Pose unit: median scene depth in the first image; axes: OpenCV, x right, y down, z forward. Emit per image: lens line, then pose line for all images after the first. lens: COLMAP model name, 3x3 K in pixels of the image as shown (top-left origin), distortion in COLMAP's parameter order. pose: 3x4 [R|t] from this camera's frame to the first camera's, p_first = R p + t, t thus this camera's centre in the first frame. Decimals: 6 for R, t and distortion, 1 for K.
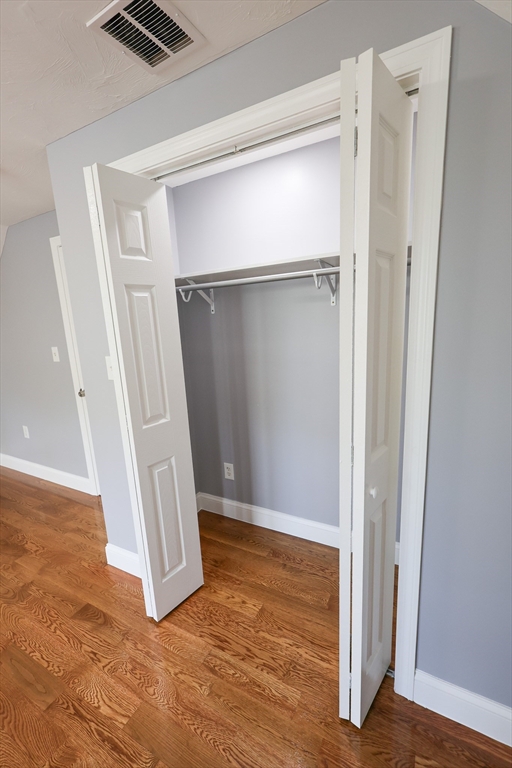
lens RADIAL K [[331.7, 0, 256.2], [0, 331.7, 385.5], [0, 0, 1]] dist [0.001734, -0.001341]
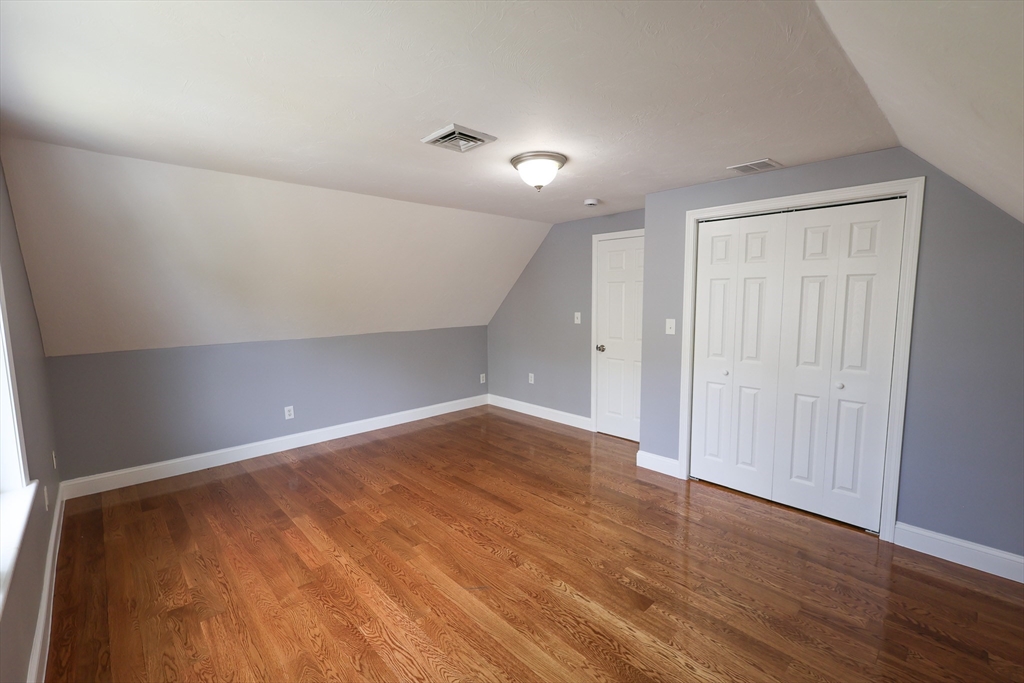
lens RADIAL K [[442.3, 0, 514.3], [0, 442.3, 338.8], [0, 0, 1]] dist [0.001734, -0.001341]
pose [[0.950952, 0.074551, -0.300221, -0.385252], [-0.101031, 0.992154, -0.073646, 0.177379], [0.292375, 0.100366, 0.951022, -0.916211]]
